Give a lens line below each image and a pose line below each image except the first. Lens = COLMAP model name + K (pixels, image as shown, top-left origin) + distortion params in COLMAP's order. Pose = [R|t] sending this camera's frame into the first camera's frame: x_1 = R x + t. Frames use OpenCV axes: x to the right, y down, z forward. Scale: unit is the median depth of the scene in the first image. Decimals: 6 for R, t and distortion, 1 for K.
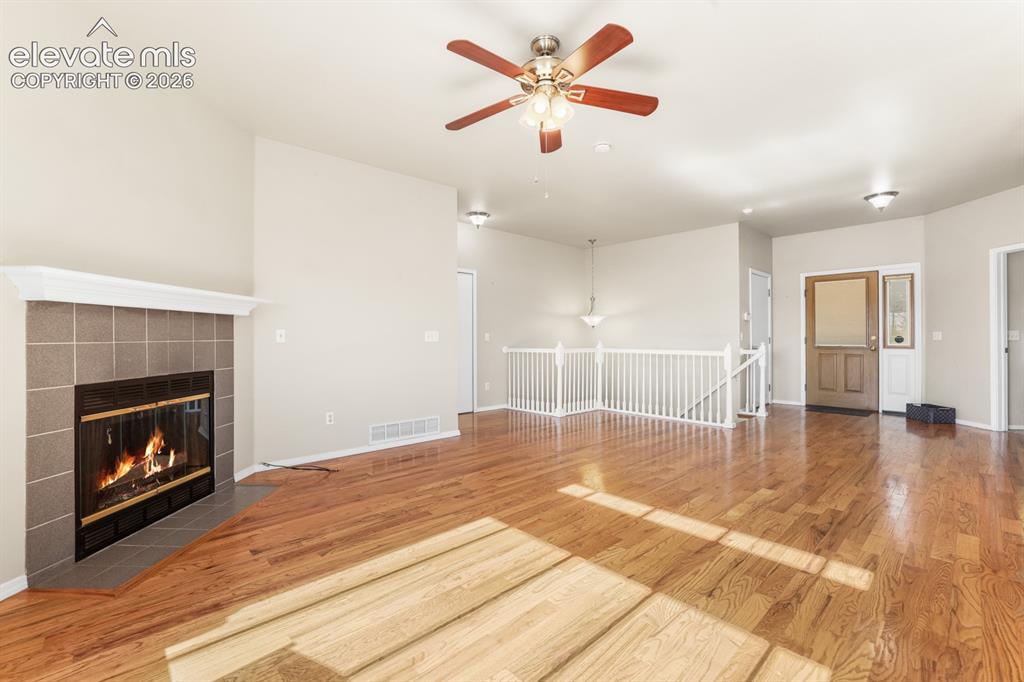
lens RADIAL K [[446.9, 0, 505.1], [0, 446.9, 339.5], [0, 0, 1]] dist [-0.033608, 0.005285]
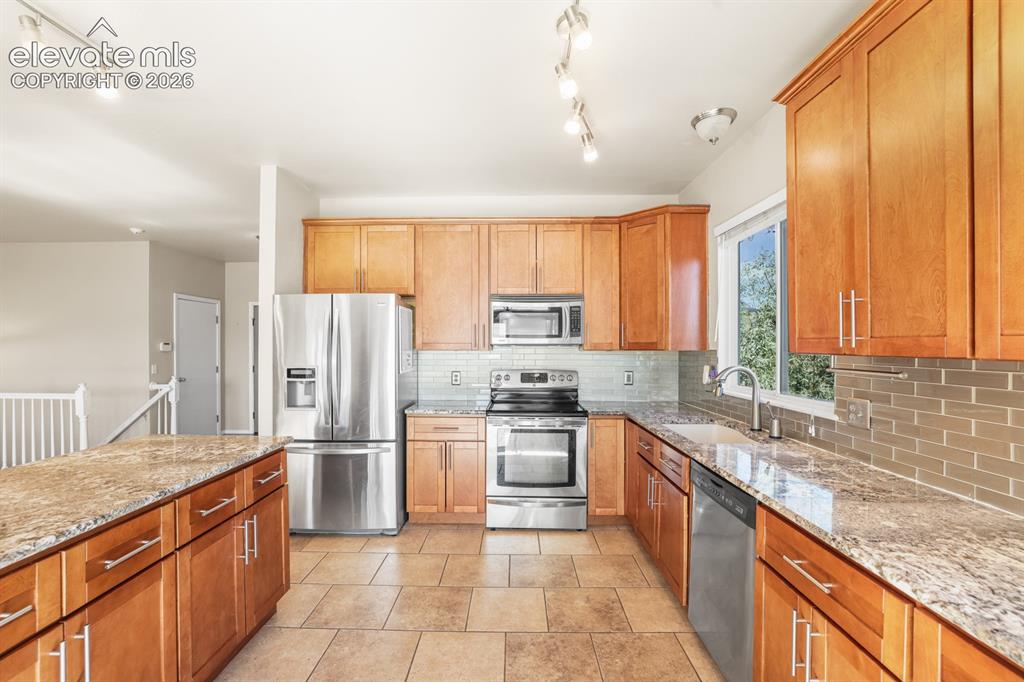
lens RADIAL K [[446.9, 0, 508.1], [0, 446.9, 339.6], [0, 0, 1]] dist [-0.033608, 0.005285]
pose [[0.690370, 0.010583, 0.723379, 0.409975], [0.002578, 0.999851, -0.017089, -0.052352], [-0.723452, 0.013662, 0.690240, -0.133803]]
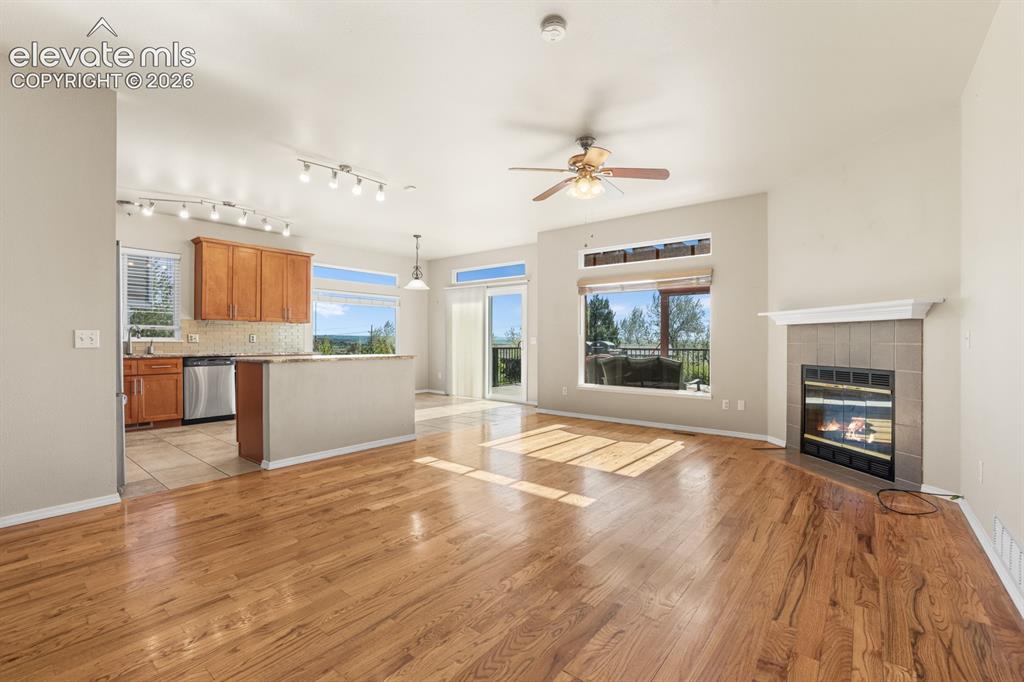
lens RADIAL K [[446.9, 0, 508.5], [0, 446.9, 338.1], [0, 0, 1]] dist [-0.033608, 0.005285]
pose [[-0.988012, -0.001828, -0.154363, 0.240862], [-0.001613, 0.999998, -0.001520, -0.004536], [0.154366, -0.001252, -0.988013, 1.018067]]
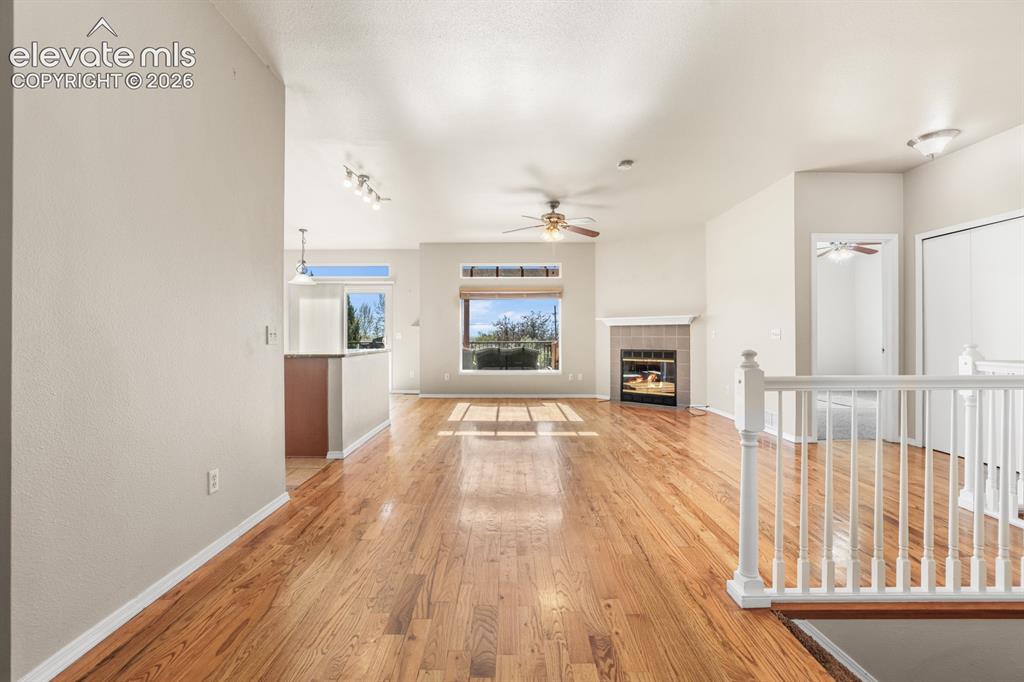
lens RADIAL K [[446.9, 0, 506.6], [0, 446.9, 336.8], [0, 0, 1]] dist [-0.033608, 0.005285]
pose [[-0.677932, 0.003498, -0.735116, 0.803886], [-0.000215, 0.999988, 0.004957, -0.004251], [0.735124, 0.003519, -0.677923, 0.989045]]
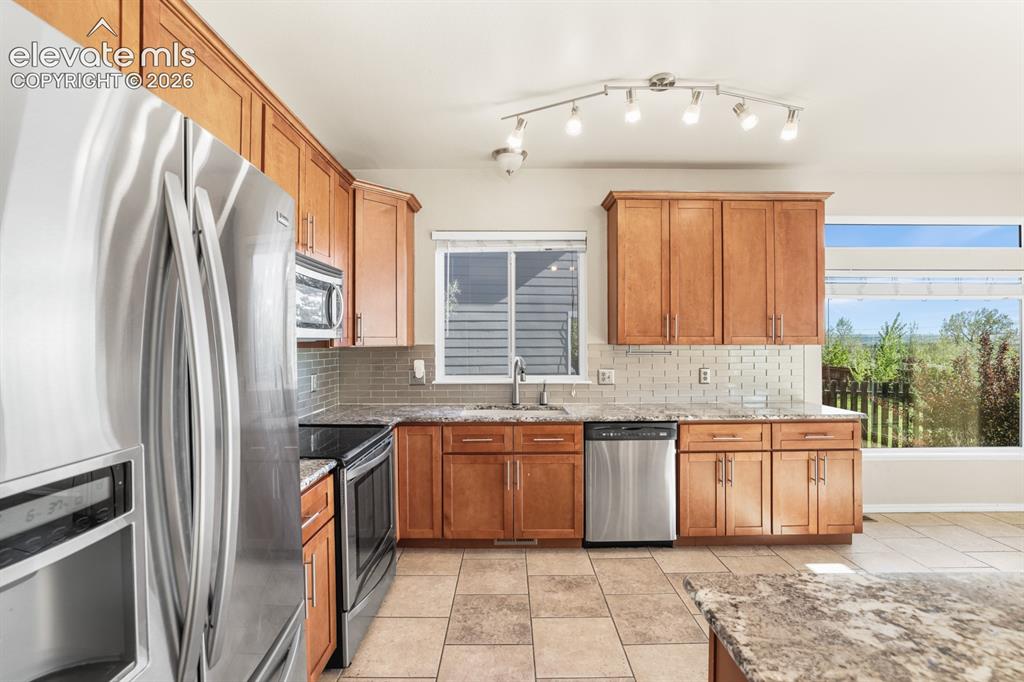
lens RADIAL K [[446.9, 0, 503.2], [0, 446.9, 342.1], [0, 0, 1]] dist [-0.033608, 0.005285]
pose [[-0.733346, -0.002637, 0.679851, 0.507909], [0.004414, 0.999953, 0.008640, -0.056033], [-0.679842, 0.009337, -0.733300, 0.416825]]
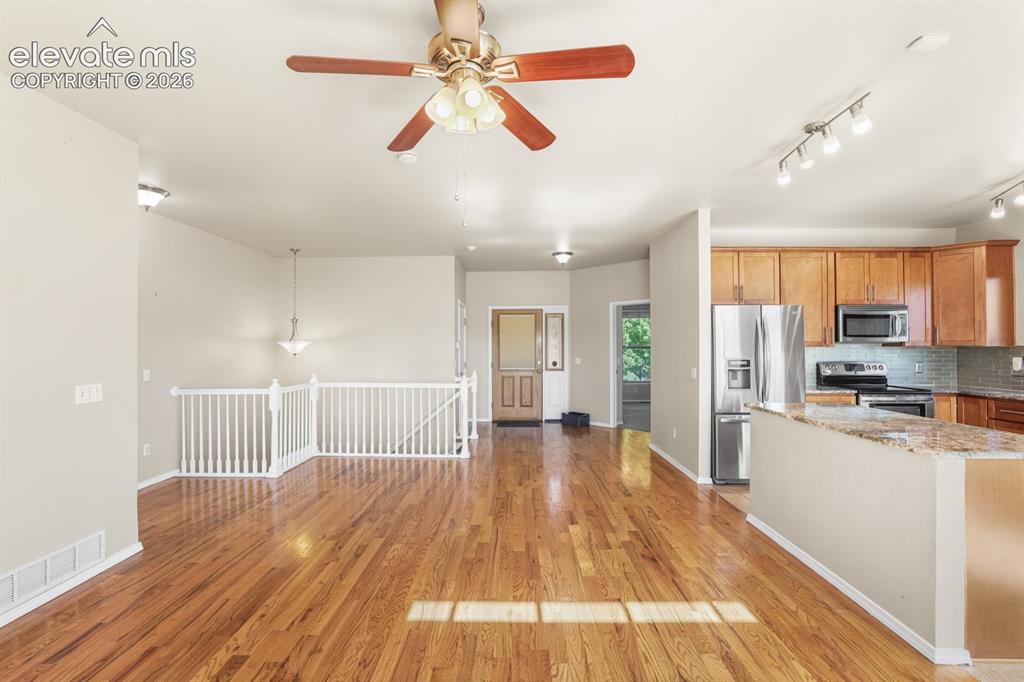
lens RADIAL K [[446.9, 0, 507.7], [0, 446.9, 342.1], [0, 0, 1]] dist [-0.033608, 0.005285]
pose [[0.688428, 0.005205, 0.725286, -0.158883], [0.004620, 0.999922, -0.011561, -0.049893], [-0.725290, 0.011310, 0.688350, 0.189877]]
